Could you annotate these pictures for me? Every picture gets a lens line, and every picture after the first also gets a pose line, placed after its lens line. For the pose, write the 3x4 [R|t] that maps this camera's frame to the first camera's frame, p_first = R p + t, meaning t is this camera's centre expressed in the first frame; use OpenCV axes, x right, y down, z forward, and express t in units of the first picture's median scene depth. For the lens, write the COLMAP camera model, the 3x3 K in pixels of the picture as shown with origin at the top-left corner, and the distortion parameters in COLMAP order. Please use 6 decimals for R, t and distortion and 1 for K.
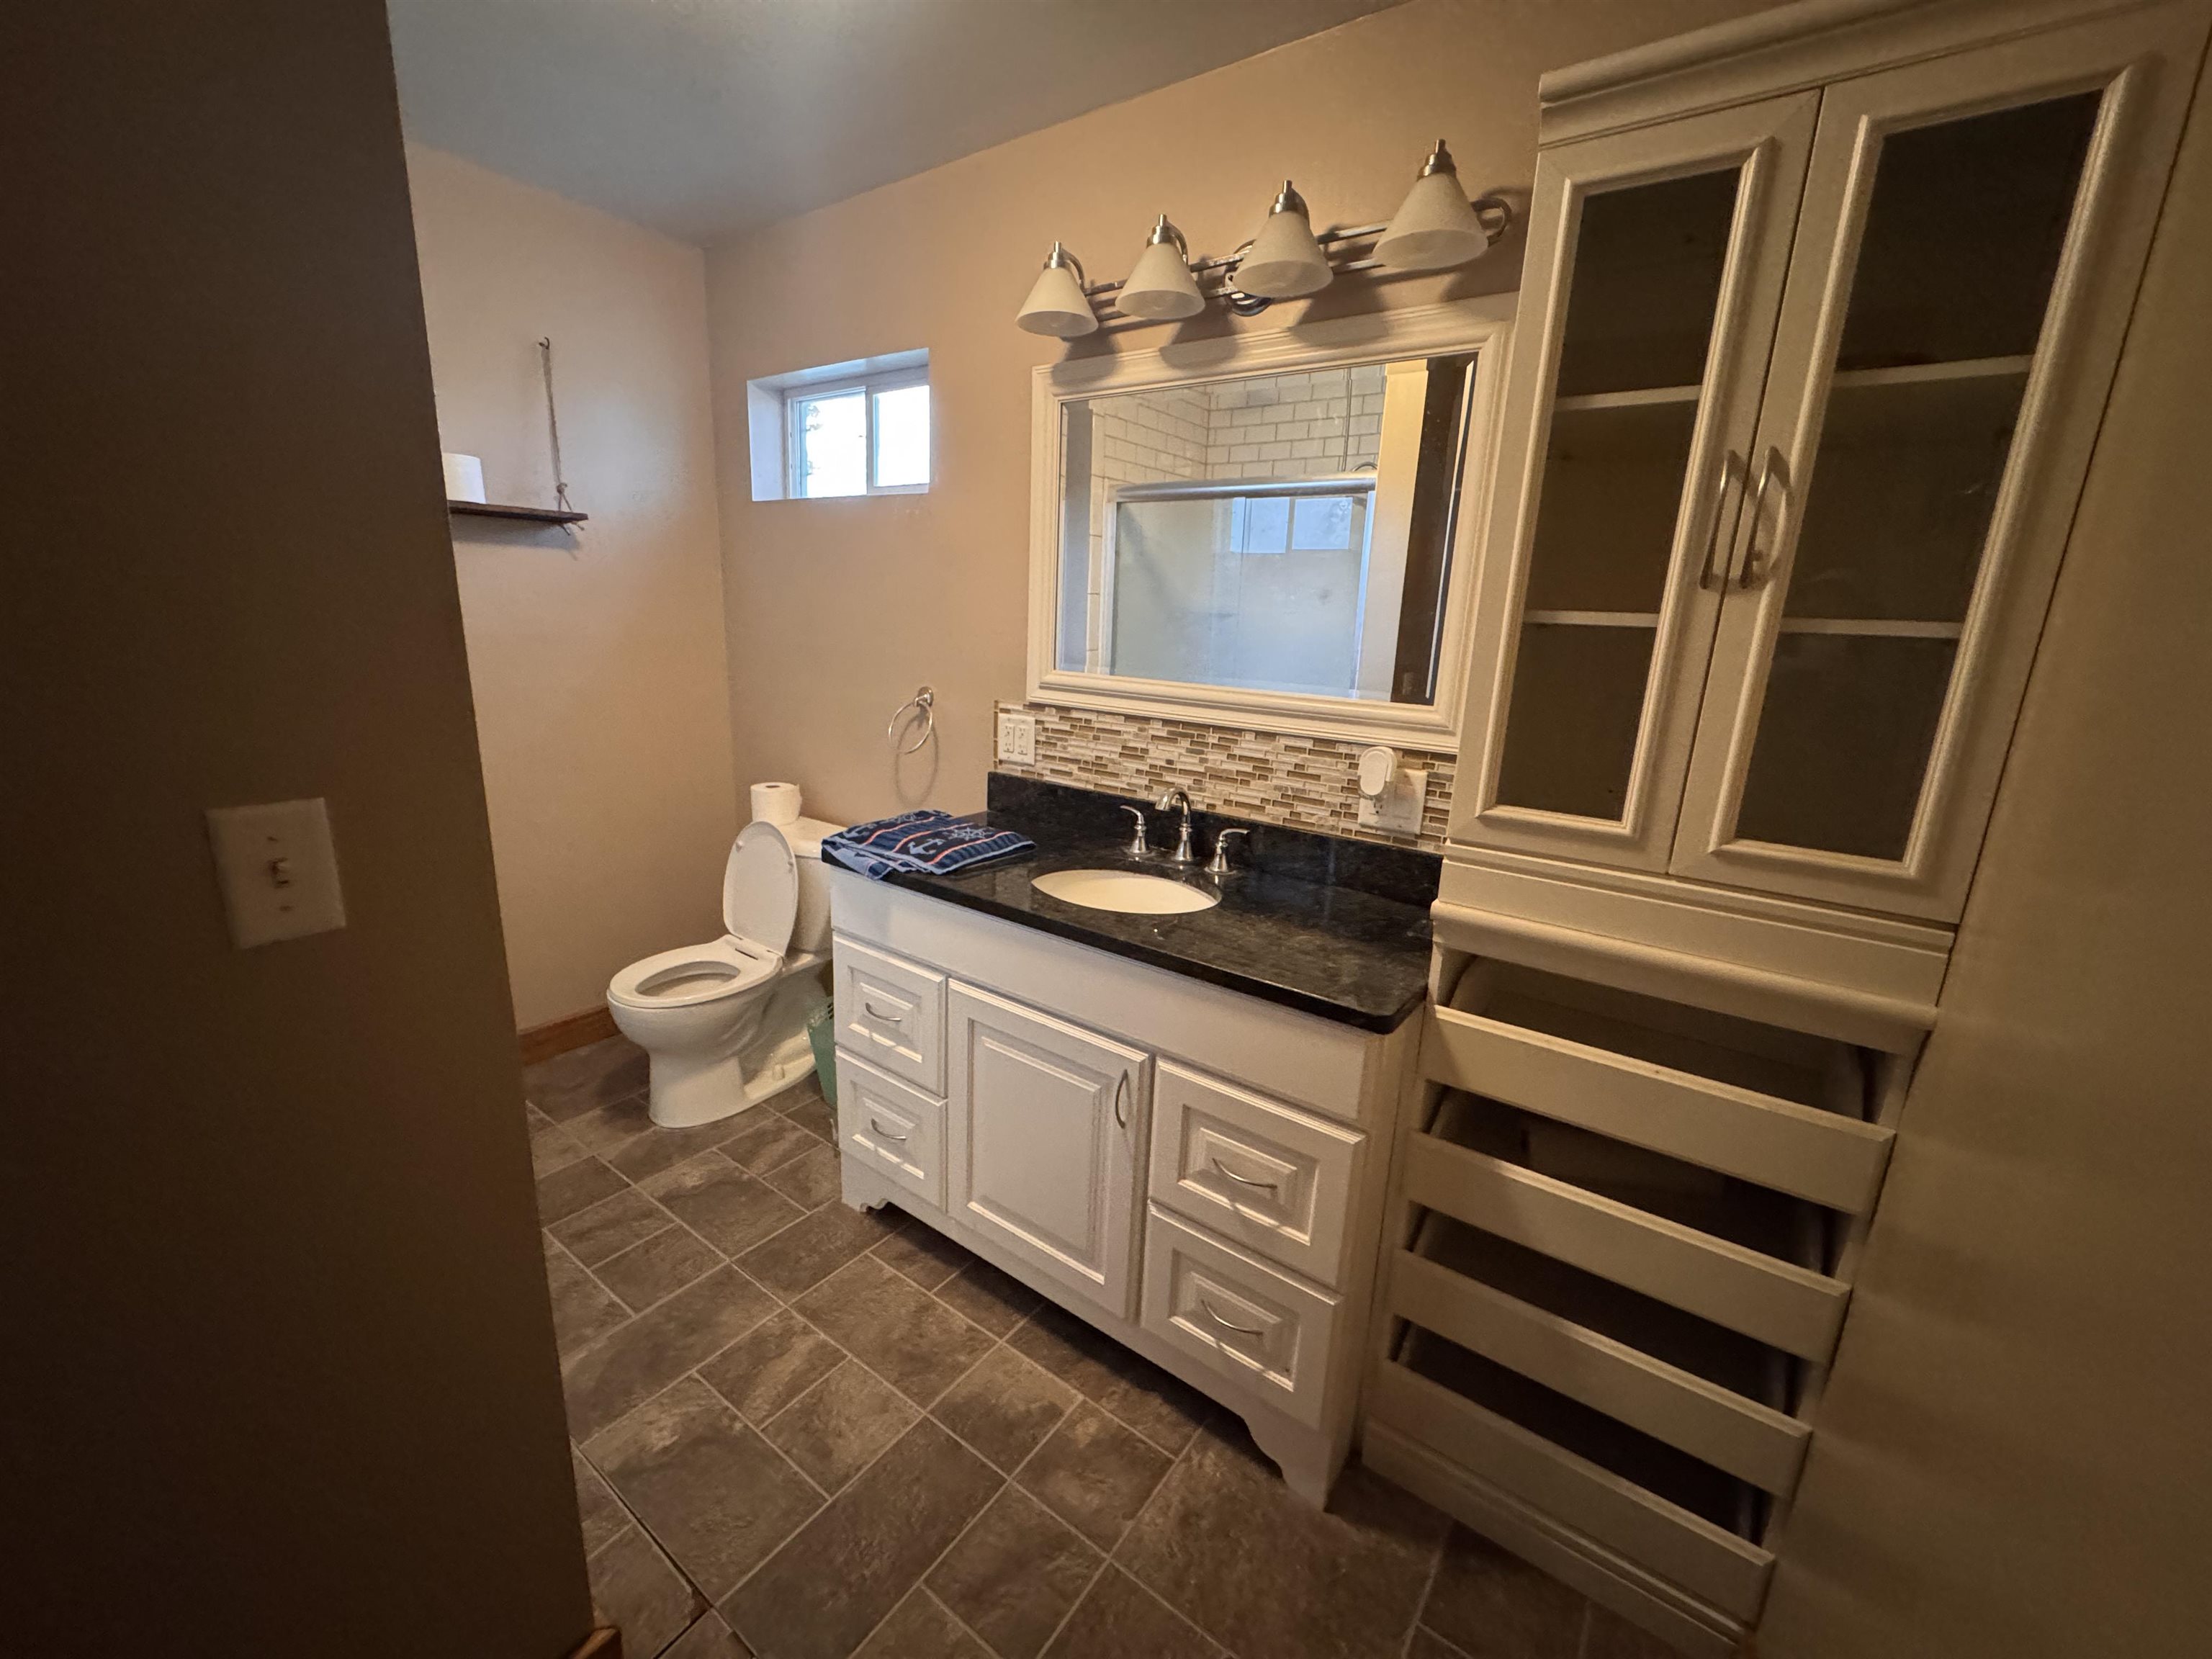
lens RADIAL K [[889.9, 0, 1105.5], [0, 889.9, 825.1], [0, 0, 1]] dist [0.000704, -0.000243]
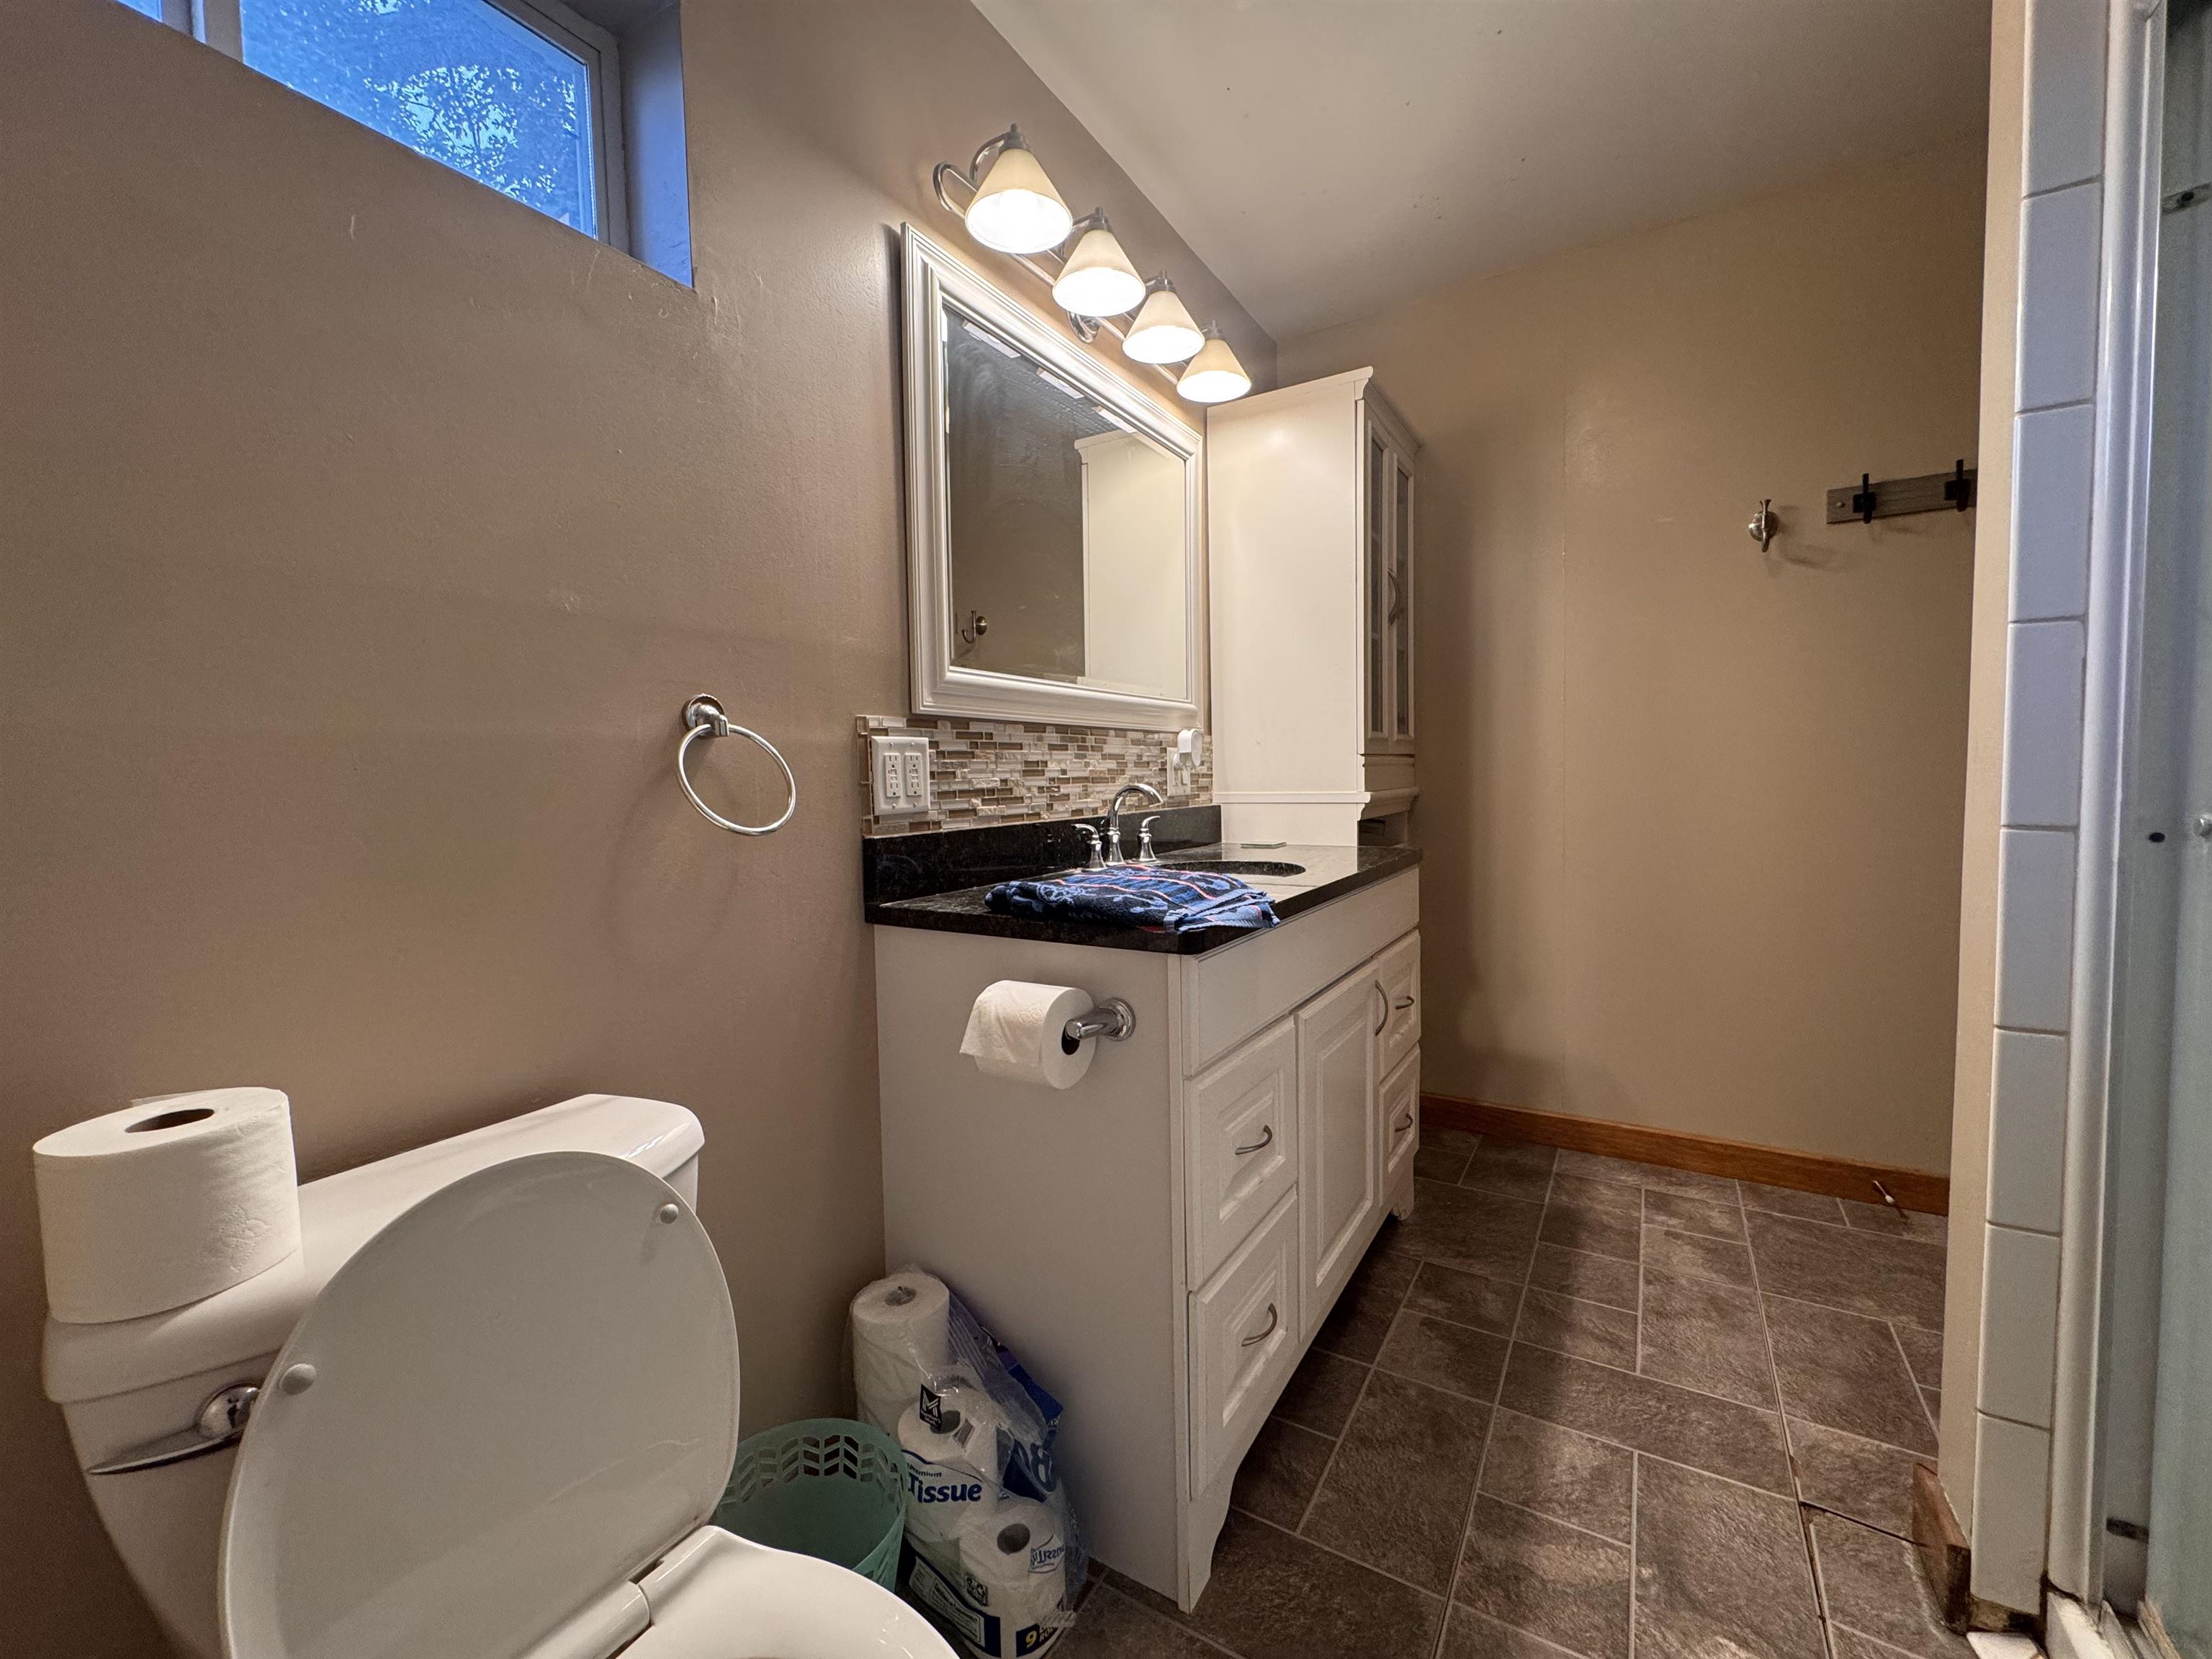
lens RADIAL K [[889.9, 0, 1107.6], [0, 889.9, 826.1], [0, 0, 1]] dist [0.000704, -0.000243]
pose [[-0.079768, -0.099931, 0.991792, -0.823473], [0.250454, 0.961036, 0.116976, -0.112157], [-0.964837, 0.257729, -0.051632, 1.016369]]
